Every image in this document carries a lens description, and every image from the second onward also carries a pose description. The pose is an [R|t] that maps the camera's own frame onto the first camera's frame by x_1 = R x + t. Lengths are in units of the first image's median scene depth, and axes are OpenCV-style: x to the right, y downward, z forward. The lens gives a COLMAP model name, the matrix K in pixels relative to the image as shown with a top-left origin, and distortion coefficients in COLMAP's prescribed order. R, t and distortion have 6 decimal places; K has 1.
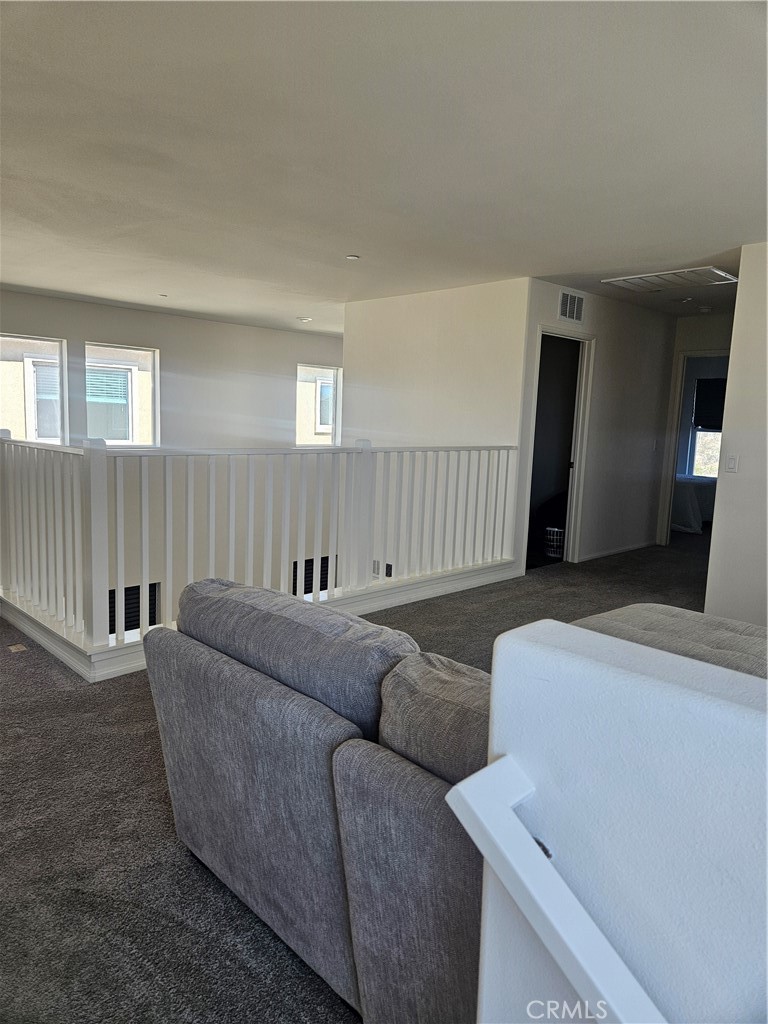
lens RADIAL K [[686.1, 0, 378.4], [0, 686.1, 510.6], [0, 0, 1]] dist [0.049163, -0.012712]
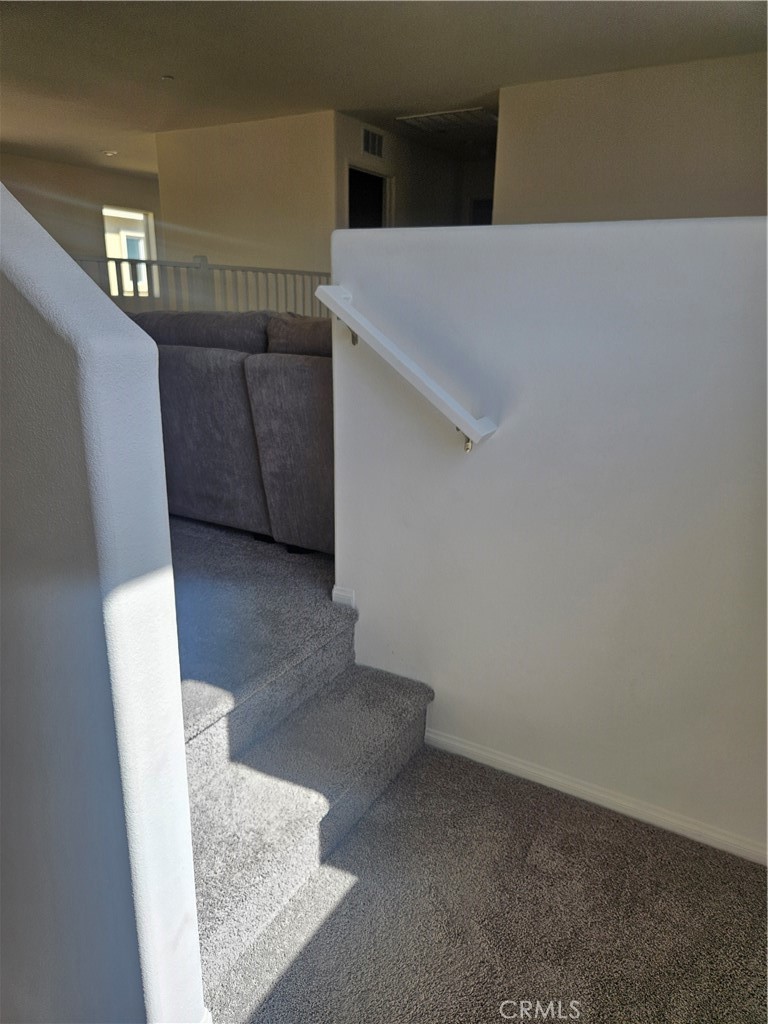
lens RADIAL K [[686.1, 0, 390.9], [0, 686.1, 515.1], [0, 0, 1]] dist [0.049163, -0.012712]
pose [[0.961668, -0.098643, 0.255859, -0.055671], [0.051696, 0.981544, 0.184117, 0.123666], [-0.269298, -0.163833, 0.949019, -0.241620]]
